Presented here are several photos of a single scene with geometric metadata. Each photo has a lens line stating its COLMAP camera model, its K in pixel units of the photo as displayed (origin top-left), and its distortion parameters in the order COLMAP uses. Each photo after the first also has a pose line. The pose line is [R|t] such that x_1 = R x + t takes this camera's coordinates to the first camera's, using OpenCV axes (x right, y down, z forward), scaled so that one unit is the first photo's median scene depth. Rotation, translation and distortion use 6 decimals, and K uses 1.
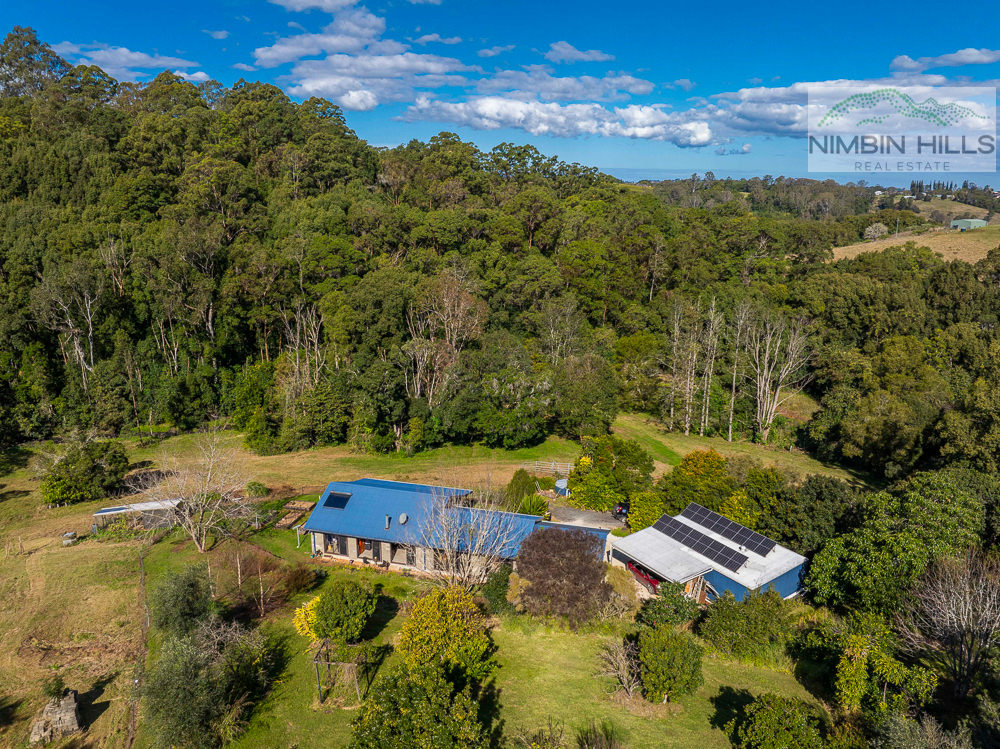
lens RADIAL K [[703.3, 0, 498.2], [0, 703.3, 369.9], [0, 0, 1]] dist [-0.050309, 0.018609]
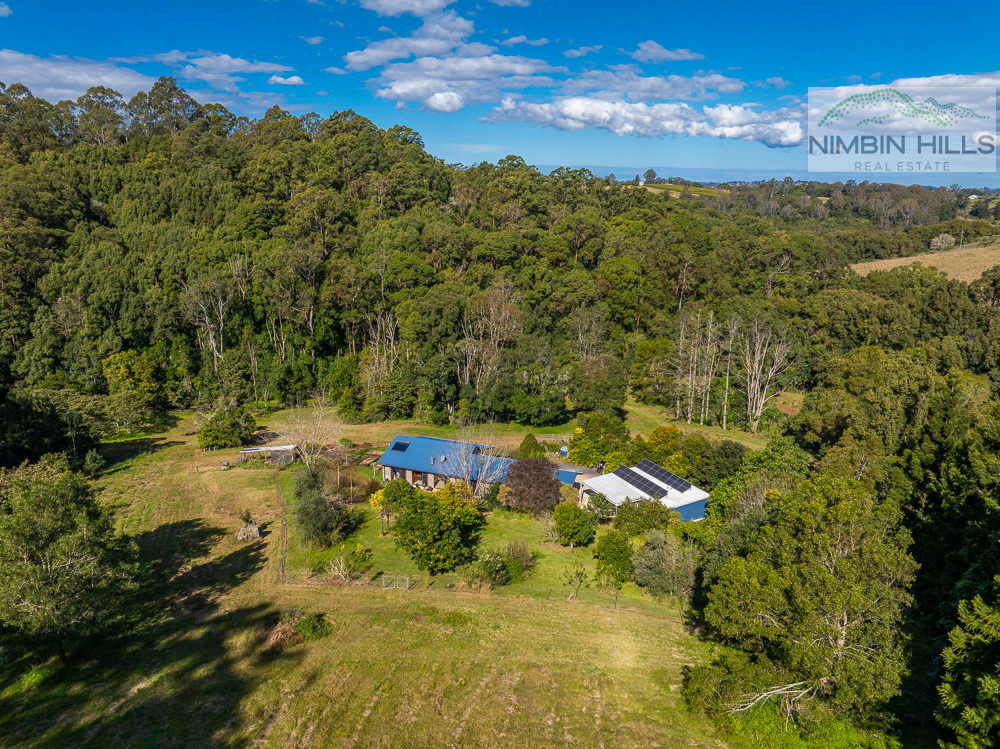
lens RADIAL K [[703.3, 0, 501.1], [0, 703.3, 372.8], [0, 0, 1]] dist [-0.050309, 0.018609]
pose [[0.993787, 0.028575, -0.107565, 0.056589], [-0.028165, 0.999589, 0.005333, 0.006467], [0.107673, -0.002270, 0.994184, -0.184519]]
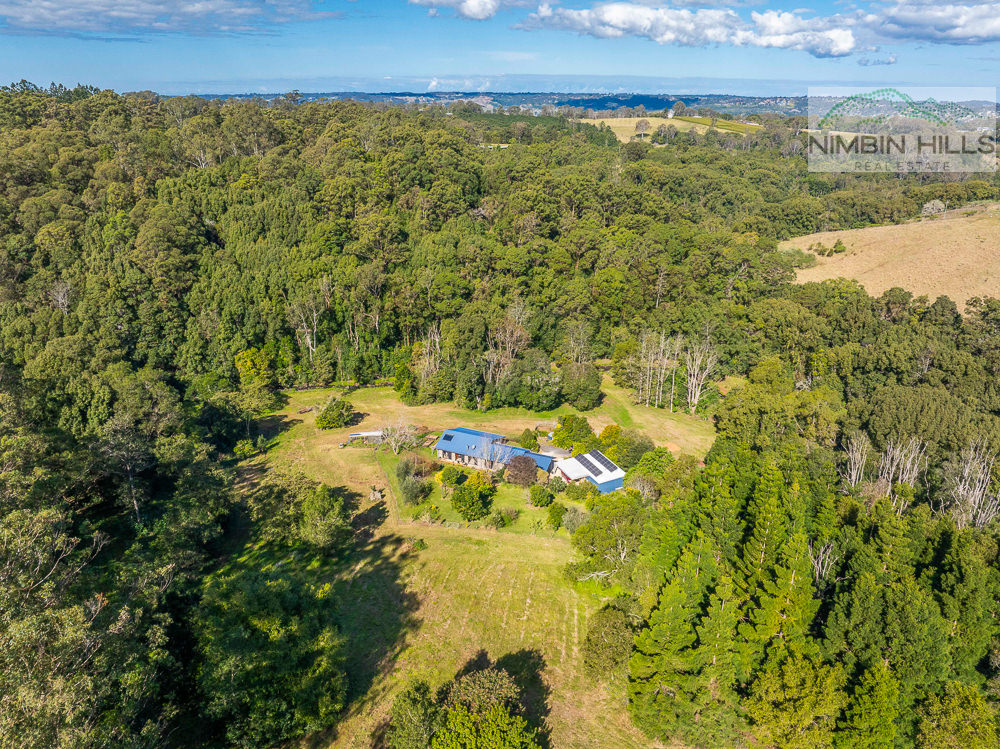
lens RADIAL K [[703.3, 0, 499.6], [0, 703.3, 378.3], [0, 0, 1]] dist [-0.050309, 0.018609]
pose [[0.987815, 0.057029, -0.144809, 0.120466], [-0.037912, 0.990591, 0.131499, -0.143046], [0.150946, -0.124407, 0.980683, -0.556179]]
